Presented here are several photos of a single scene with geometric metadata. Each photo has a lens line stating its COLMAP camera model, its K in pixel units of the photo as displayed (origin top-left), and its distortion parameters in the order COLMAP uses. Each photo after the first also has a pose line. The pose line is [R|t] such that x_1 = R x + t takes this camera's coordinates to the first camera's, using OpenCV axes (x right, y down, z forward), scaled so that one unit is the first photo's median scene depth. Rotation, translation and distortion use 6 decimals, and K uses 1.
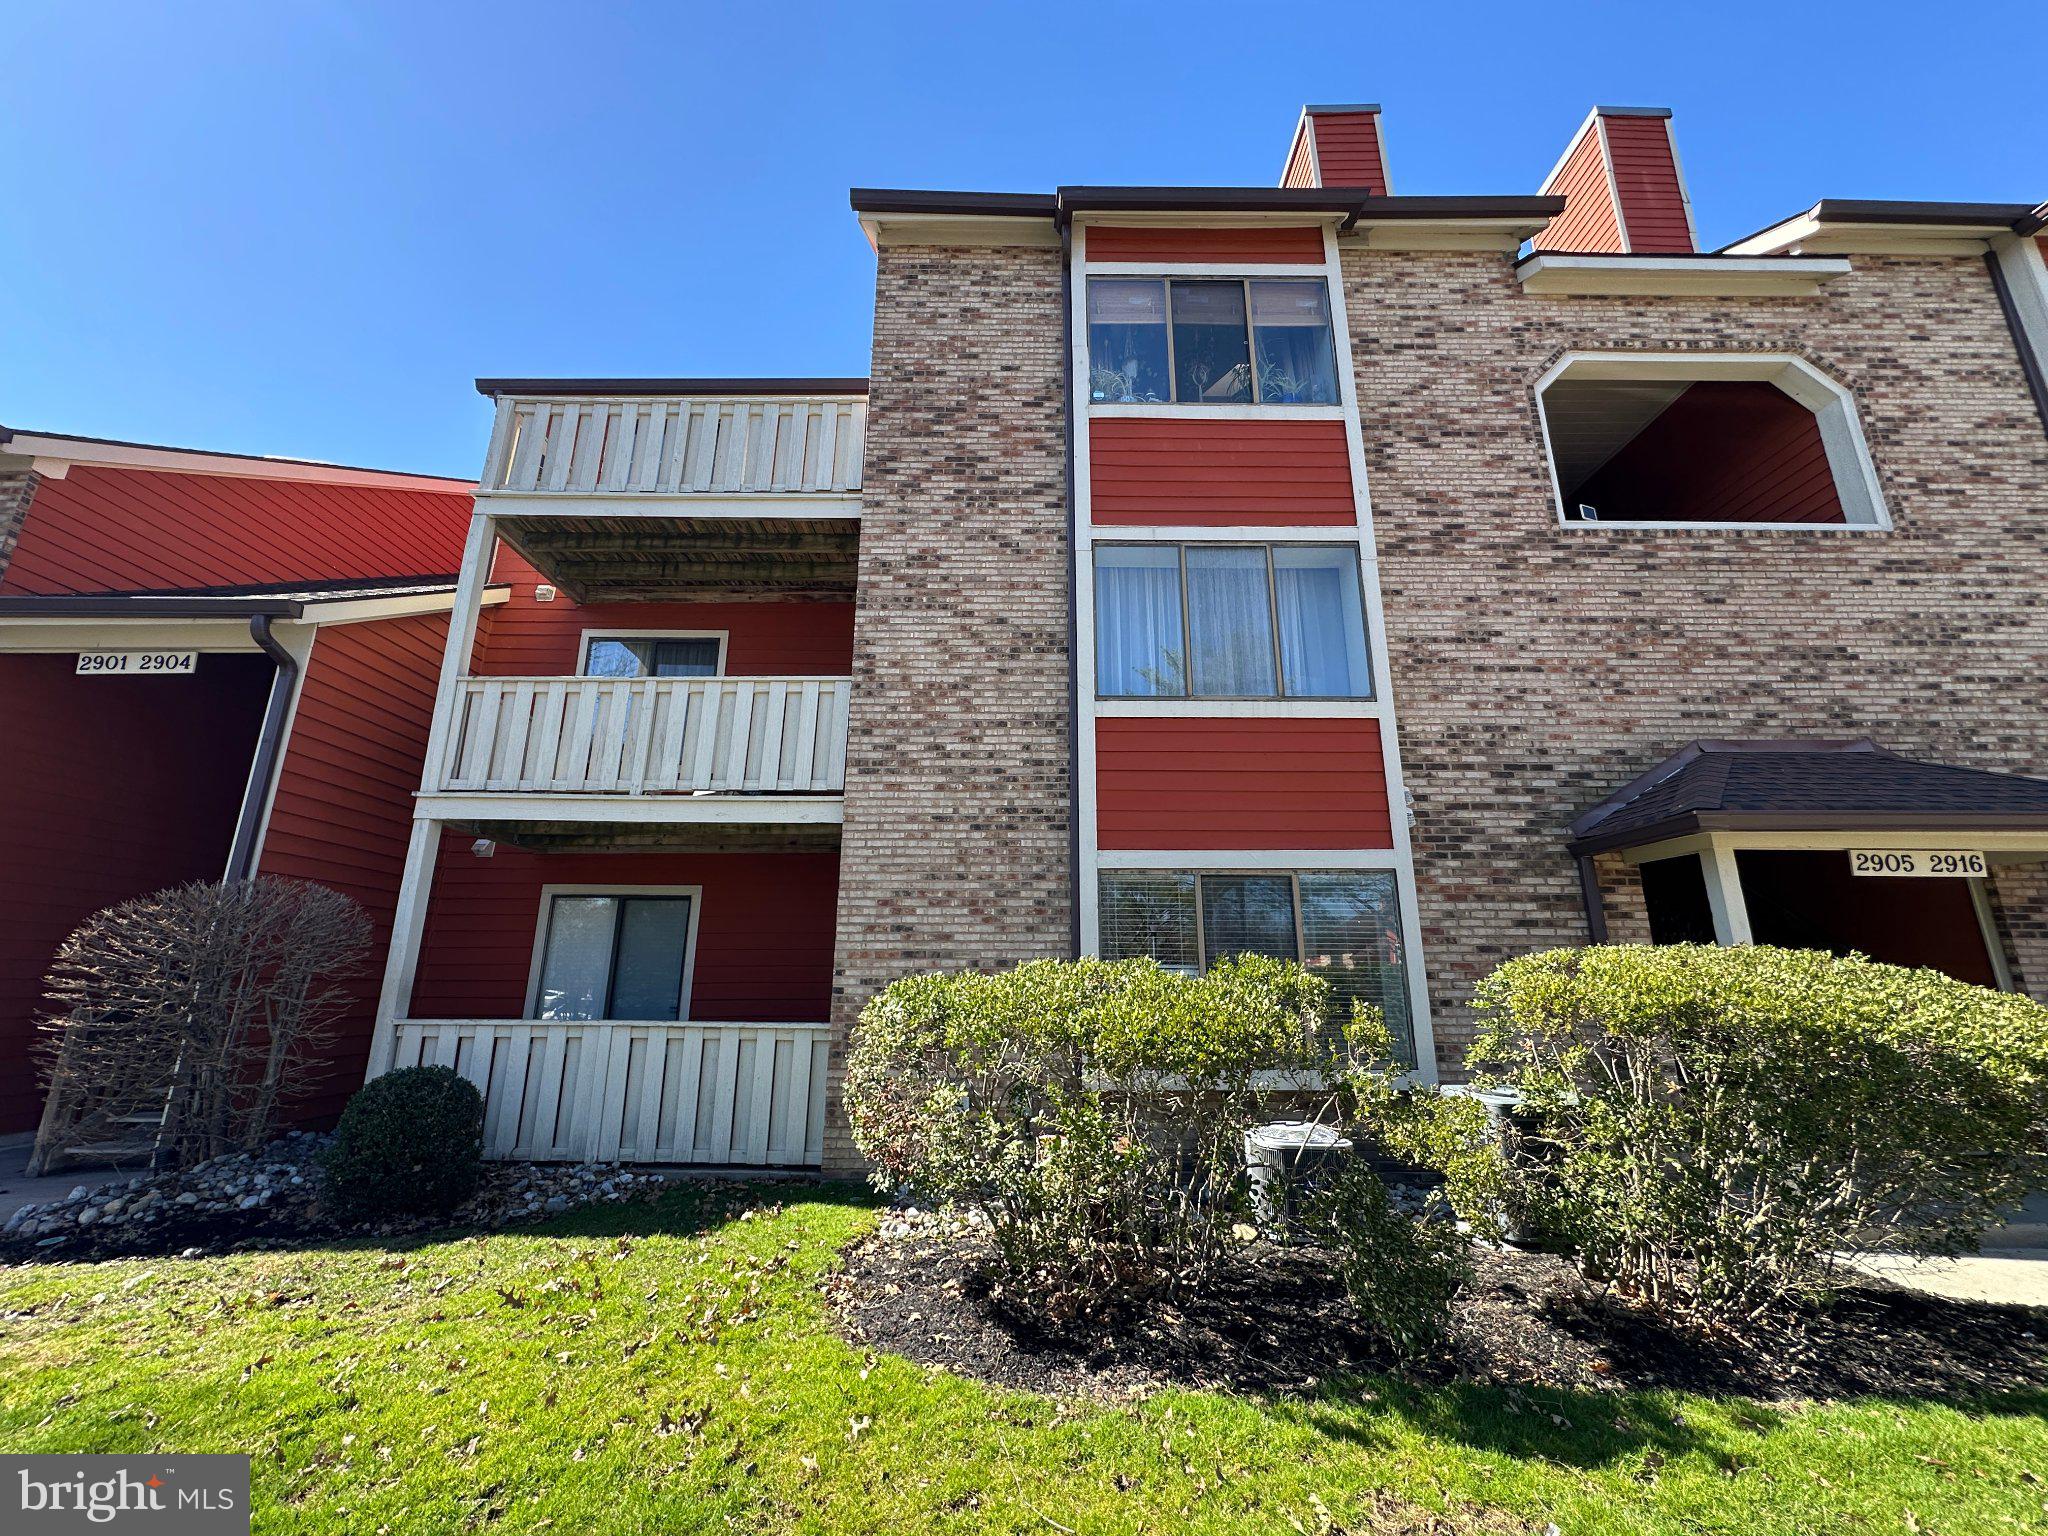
lens RADIAL K [[813.2, 0, 1014.2], [0, 813.2, 764.1], [0, 0, 1]] dist [-0.002717, 0.000365]
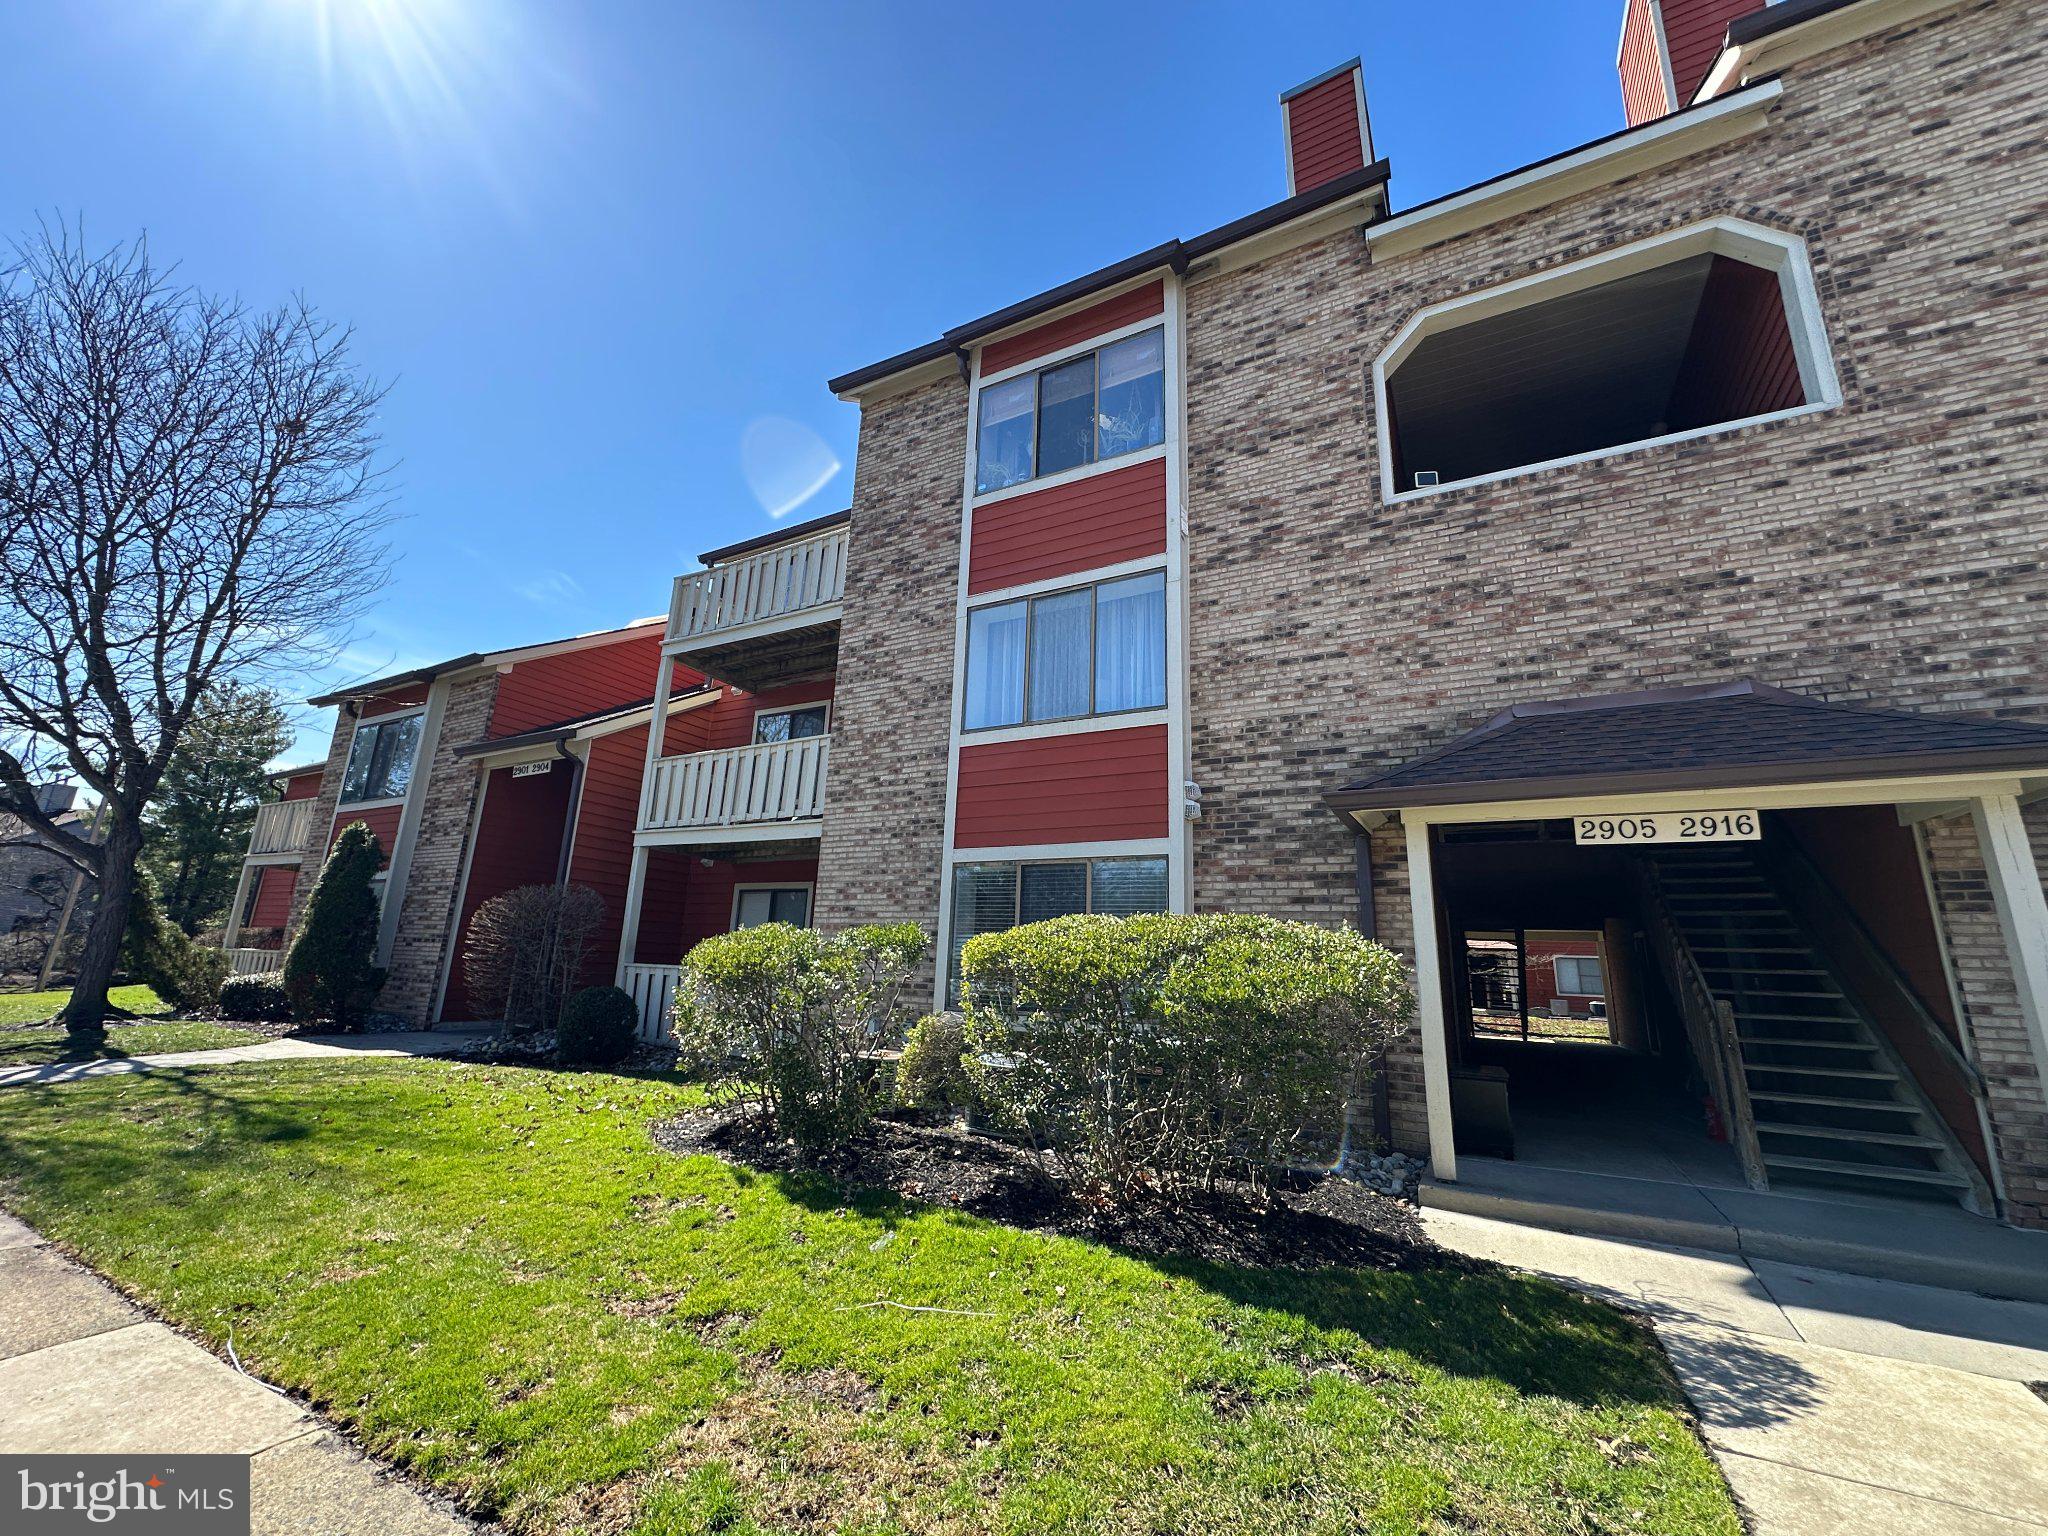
lens RADIAL K [[813.2, 0, 1014.9], [0, 813.2, 765.7], [0, 0, 1]] dist [-0.002717, 0.000365]
pose [[0.874427, -0.090210, -0.476696, 0.748840], [0.094673, 0.995400, -0.014707, -0.000514], [0.475830, -0.032270, 0.878945, -0.104585]]
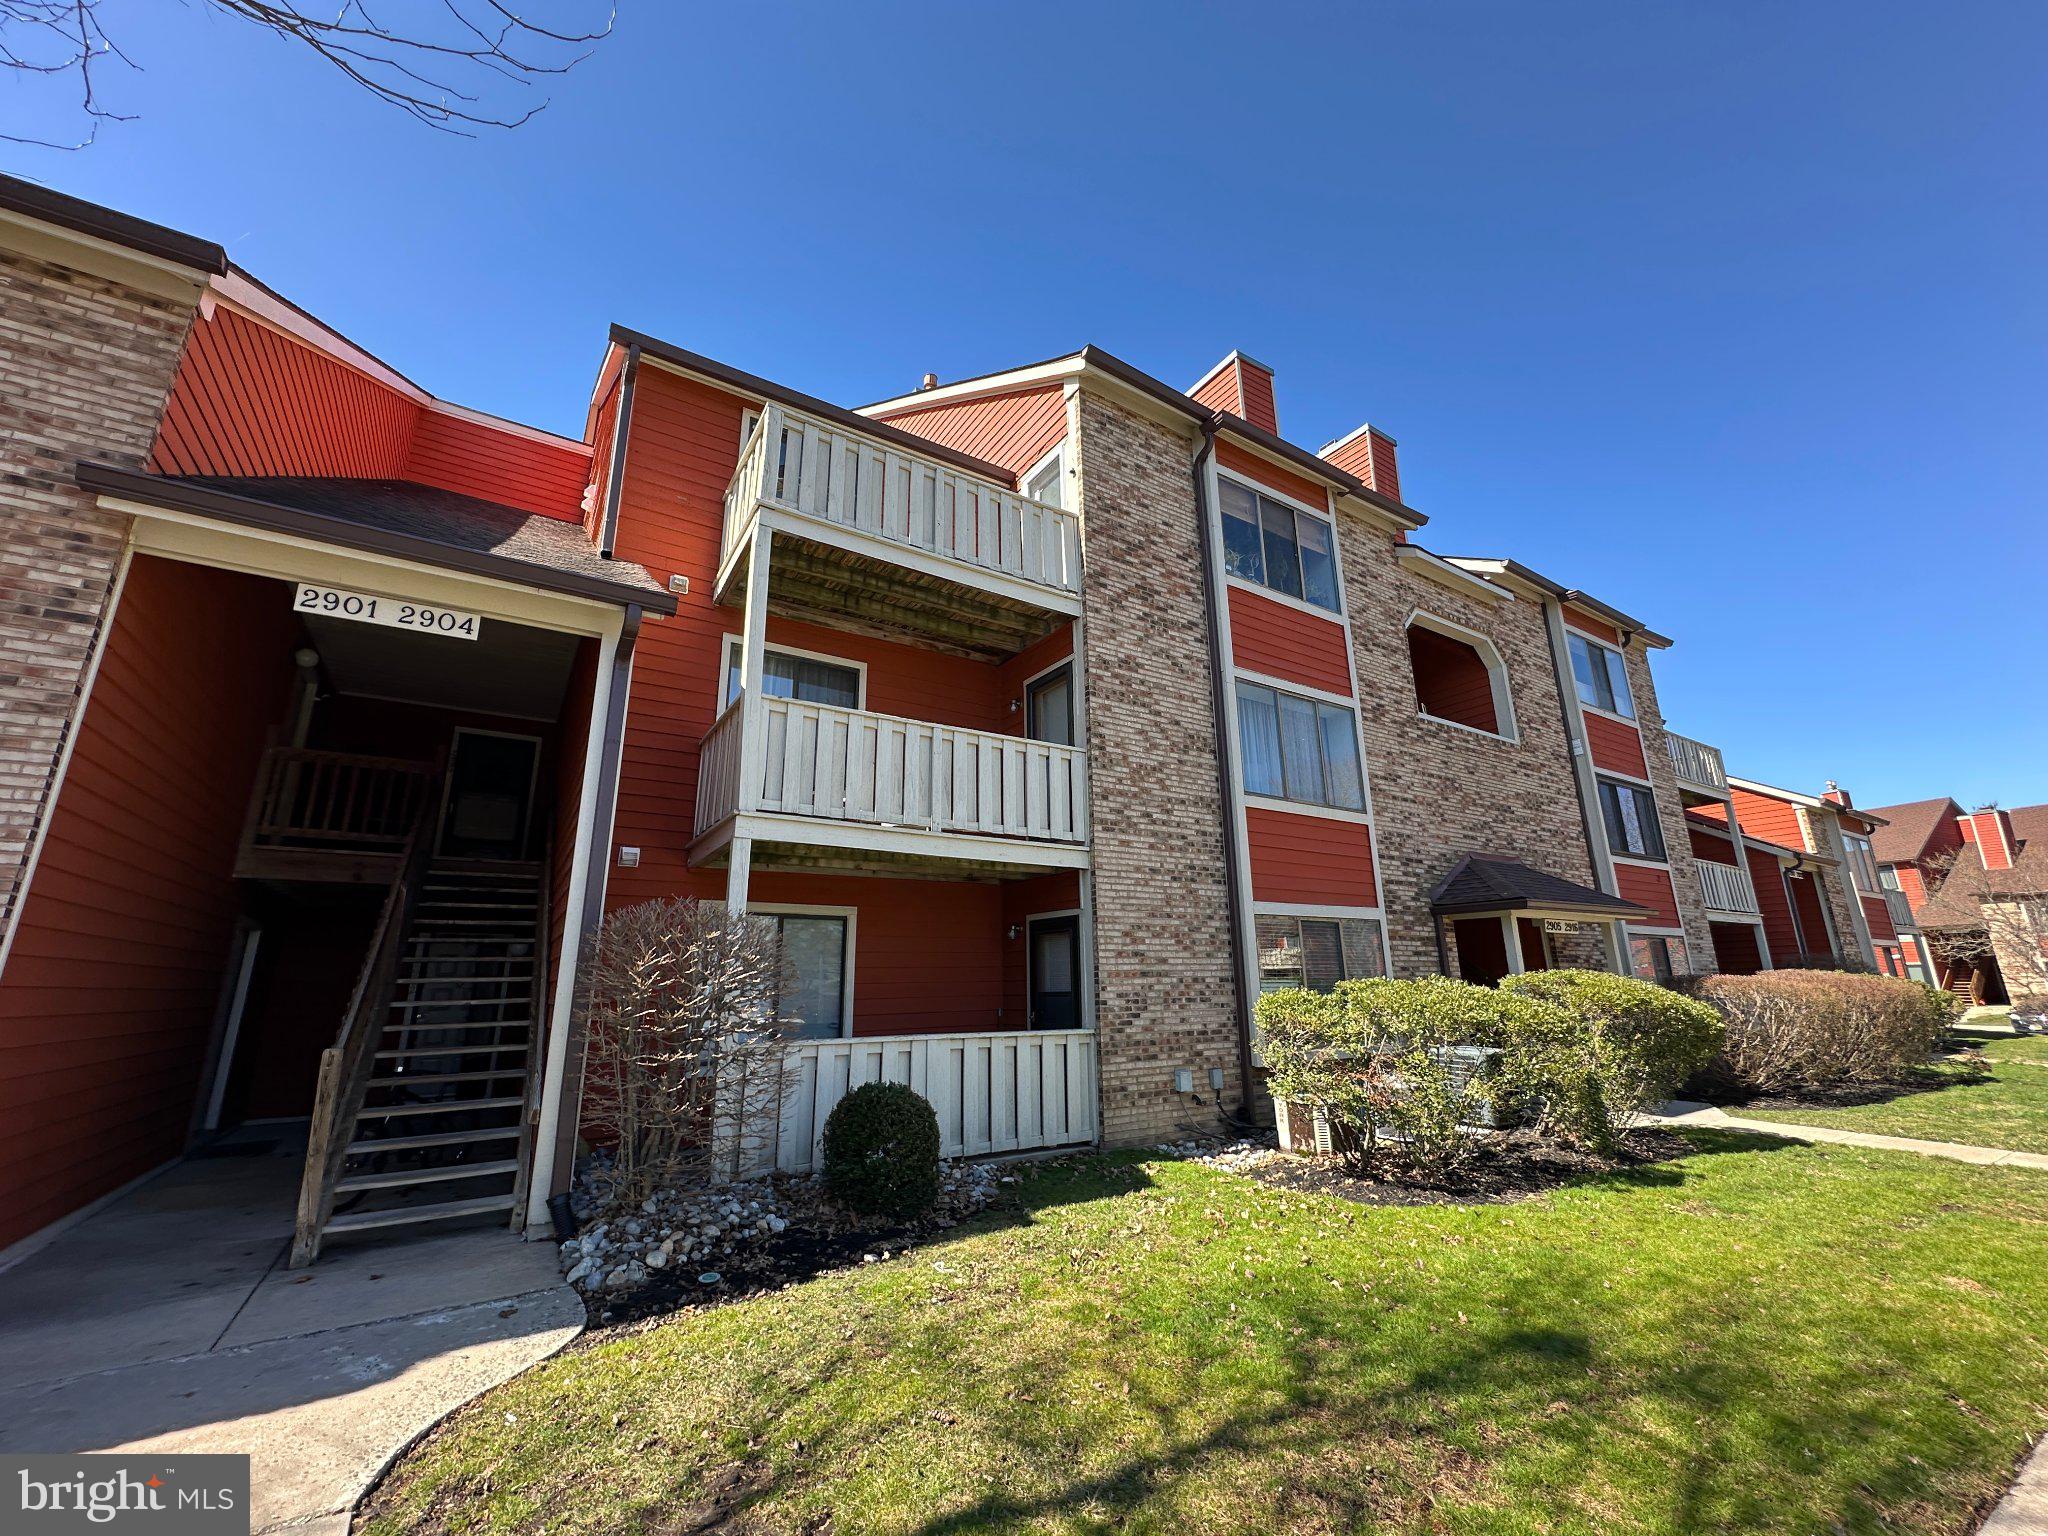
lens RADIAL K [[813.2, 0, 1009.3], [0, 813.2, 764.7], [0, 0, 1]] dist [-0.002717, 0.000365]
pose [[0.845955, 0.127350, 0.517825, -0.934427], [-0.125419, 0.991341, -0.038908, -0.021343], [-0.518295, -0.032031, 0.854602, -0.001987]]
